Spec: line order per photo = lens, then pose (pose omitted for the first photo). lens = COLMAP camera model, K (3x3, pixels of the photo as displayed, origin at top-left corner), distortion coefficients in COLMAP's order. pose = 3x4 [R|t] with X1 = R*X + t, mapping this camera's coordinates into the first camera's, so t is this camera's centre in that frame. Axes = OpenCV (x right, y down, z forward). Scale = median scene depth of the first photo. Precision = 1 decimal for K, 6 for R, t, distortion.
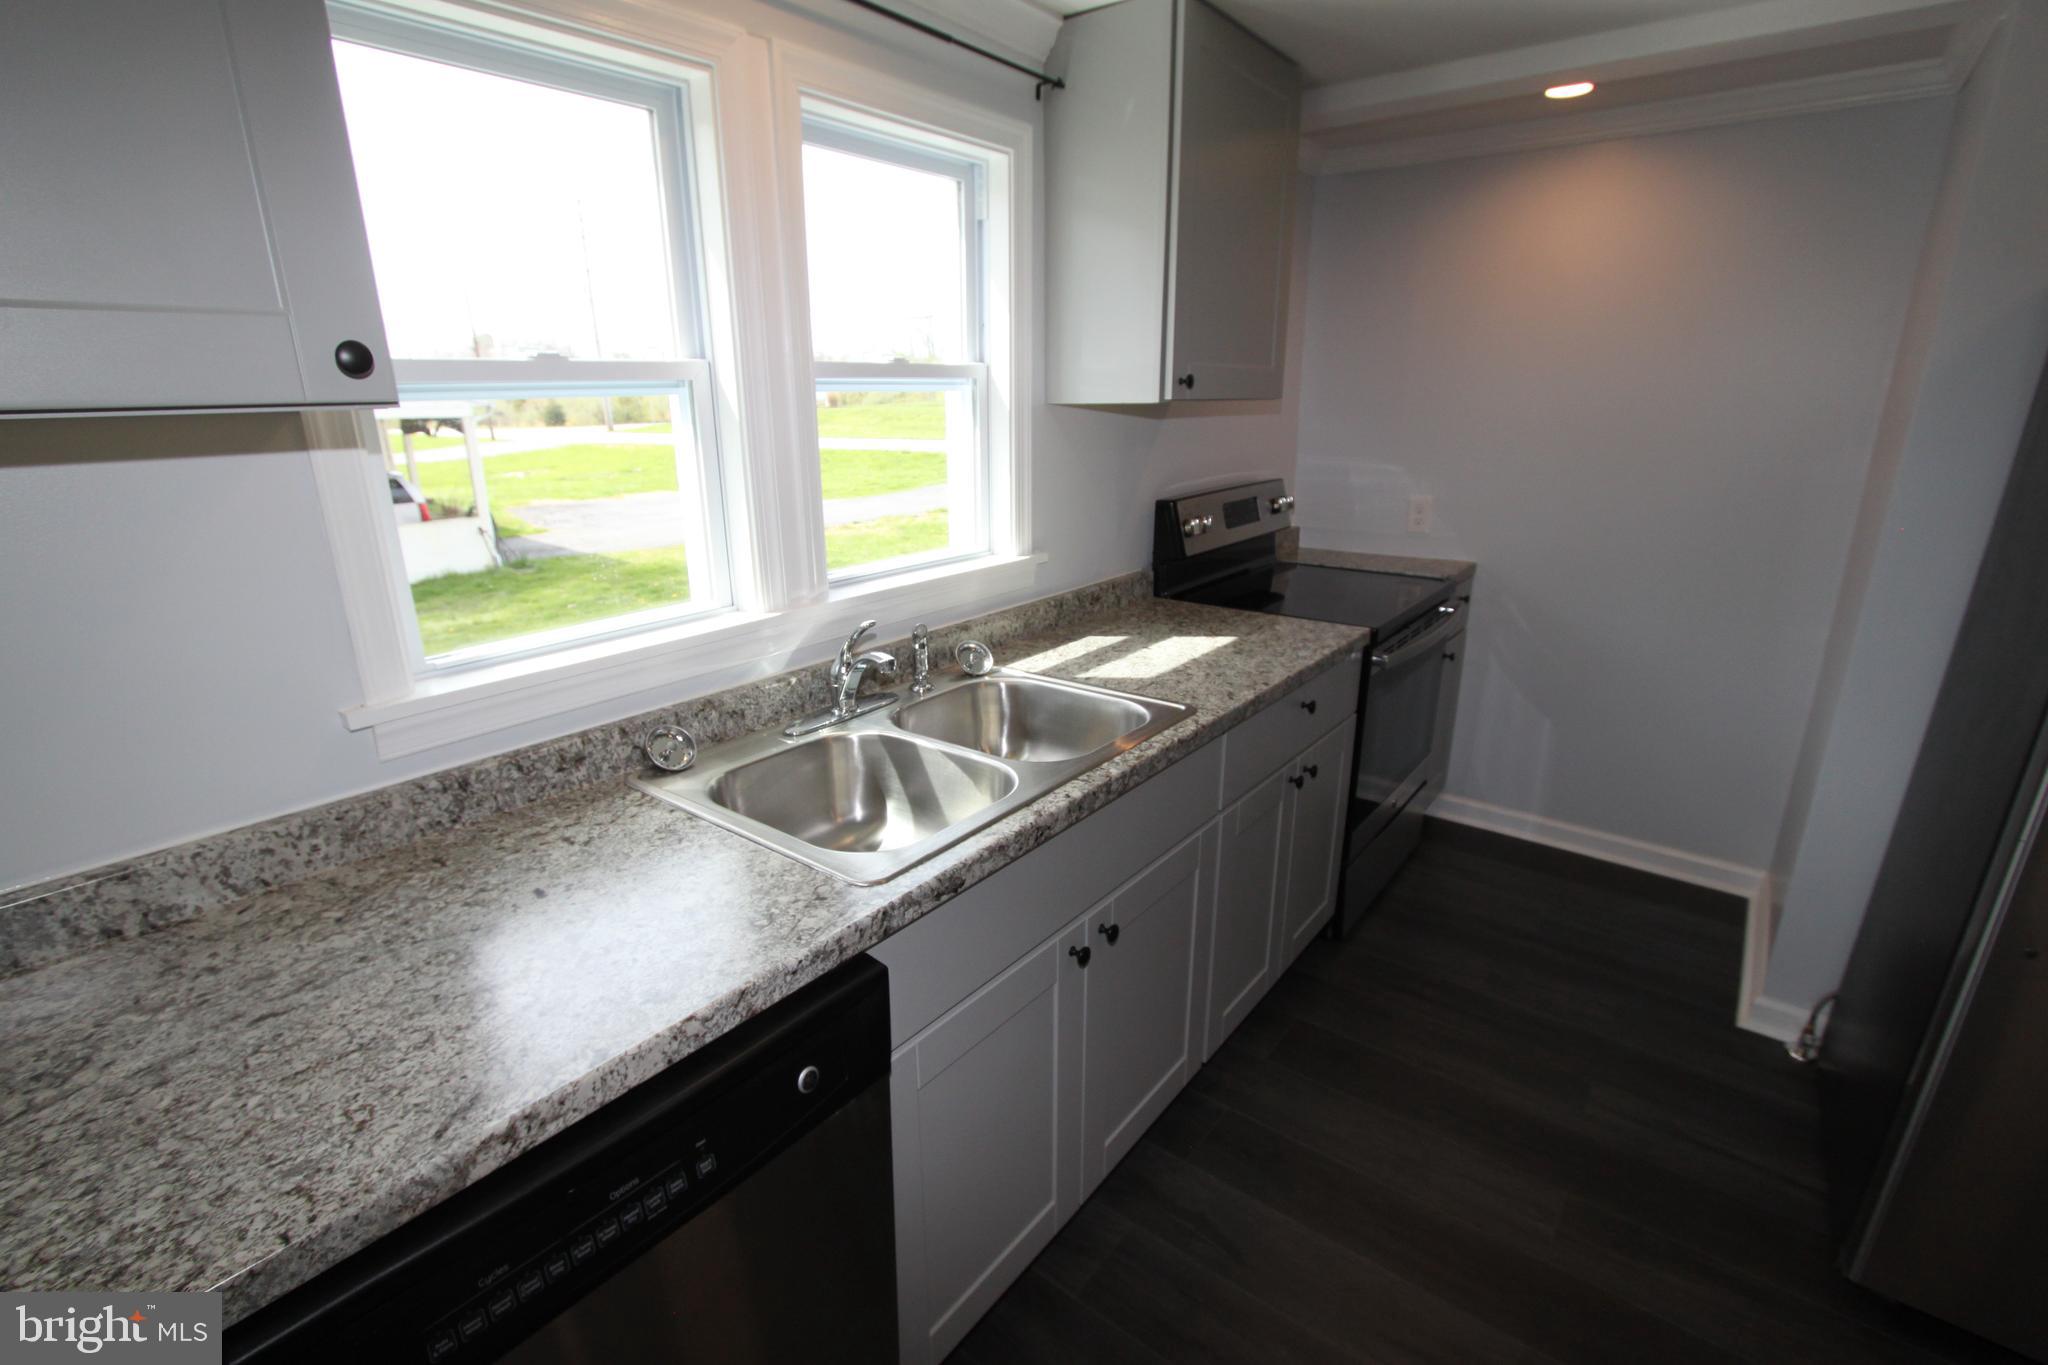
lens RADIAL K [[942.0, 0, 1020.1], [0, 942.0, 681.2], [0, 0, 1]] dist [-0.015396, 0.002414]
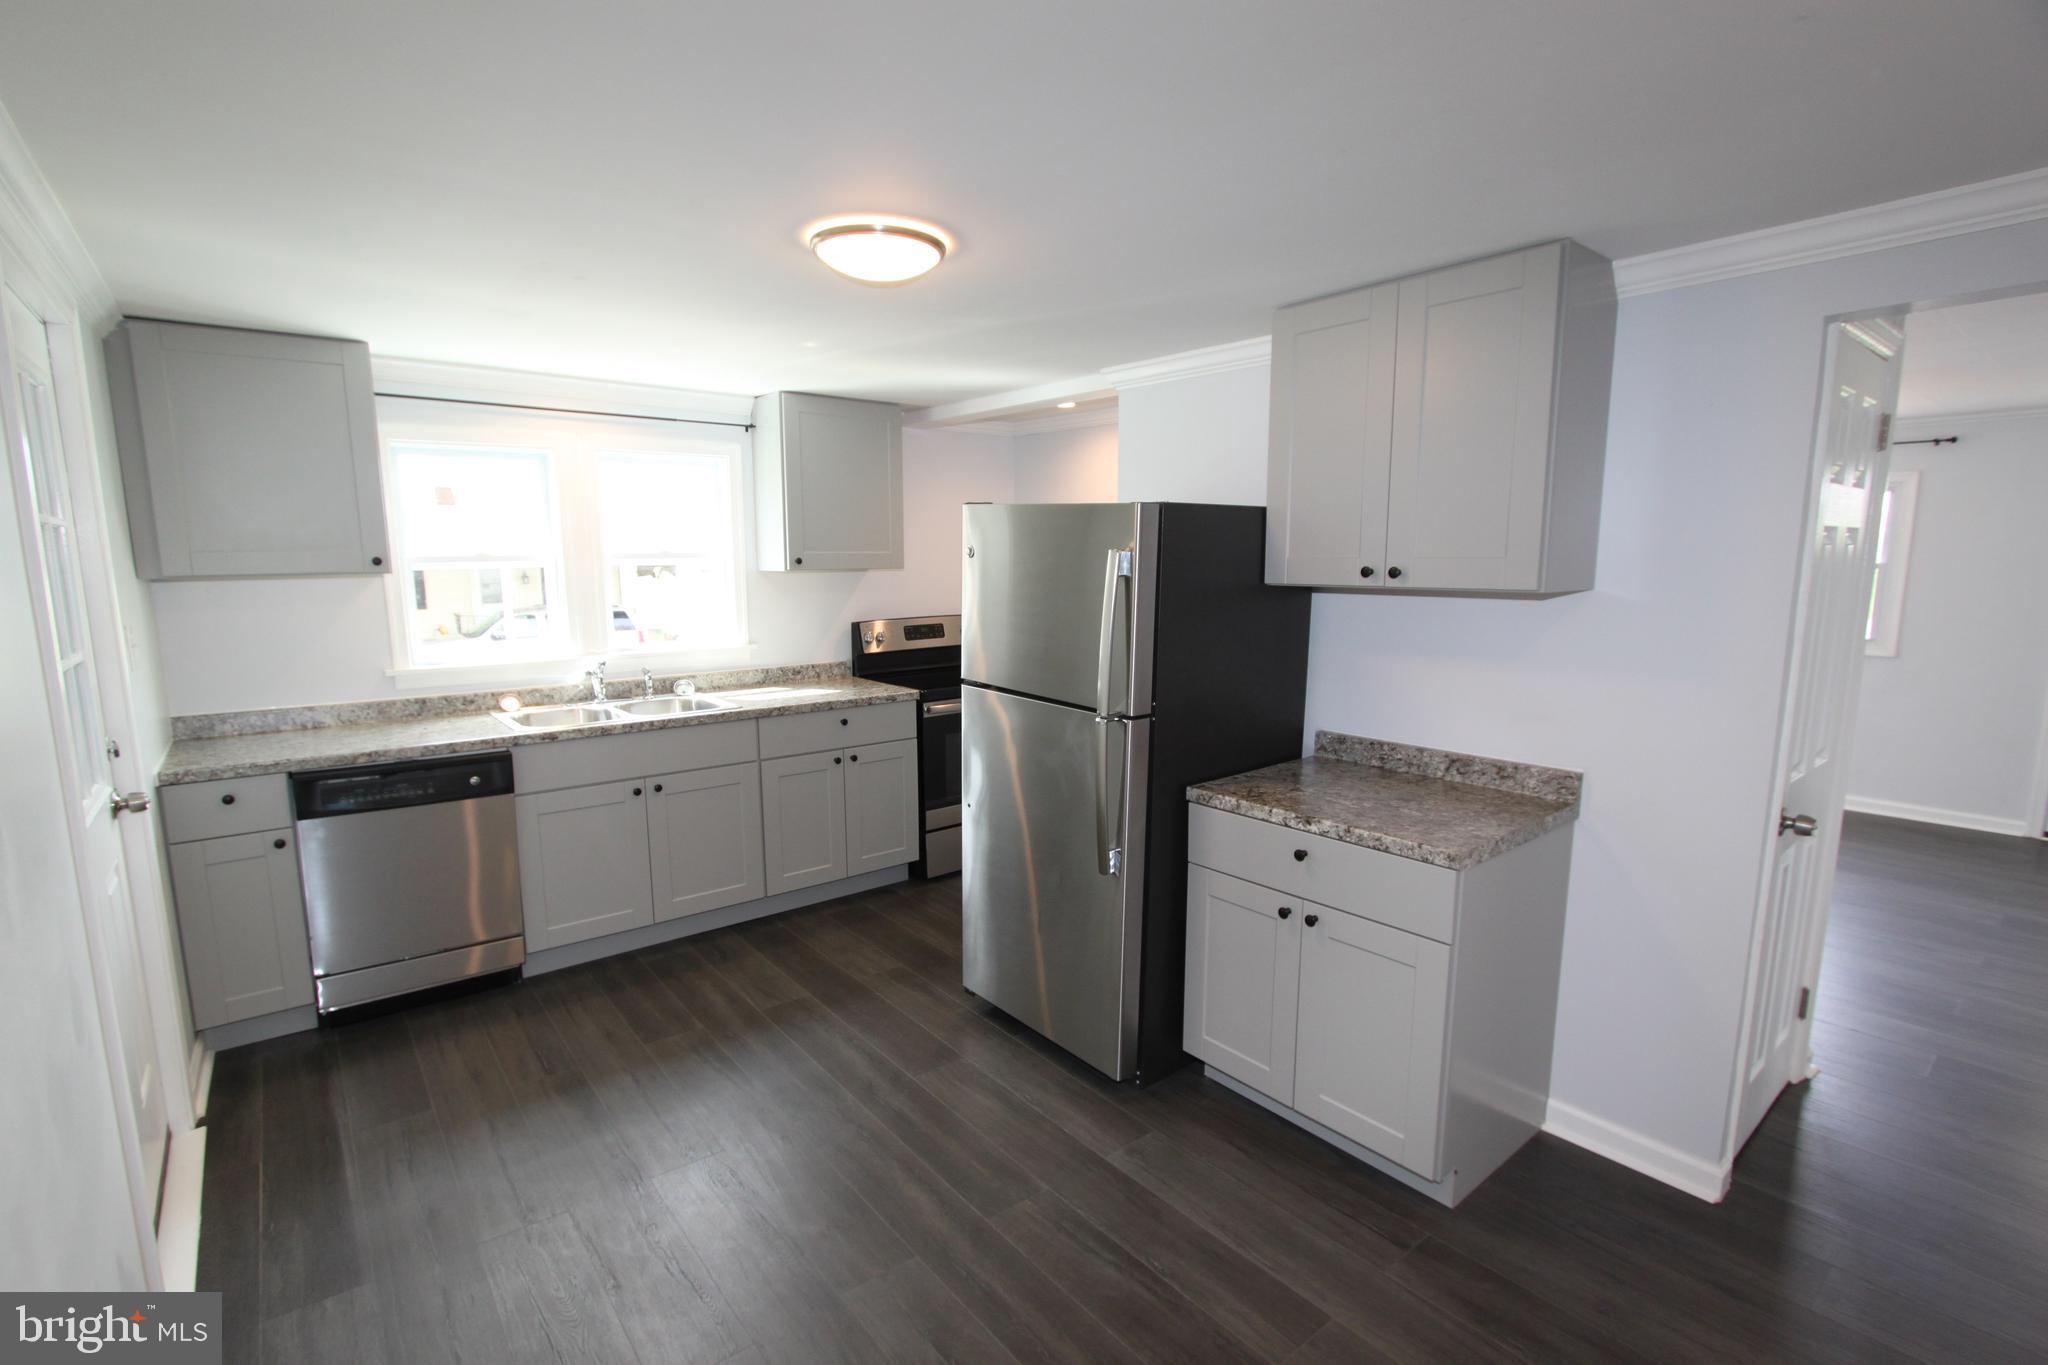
lens RADIAL K [[942.0, 0, 1024.2], [0, 942.0, 689.9], [0, 0, 1]] dist [-0.015396, 0.002414]
pose [[0.976888, 0.040249, -0.209928, 1.600861], [-0.070260, 0.988003, -0.137525, 0.303061], [0.201874, 0.149096, 0.967996, -1.241466]]
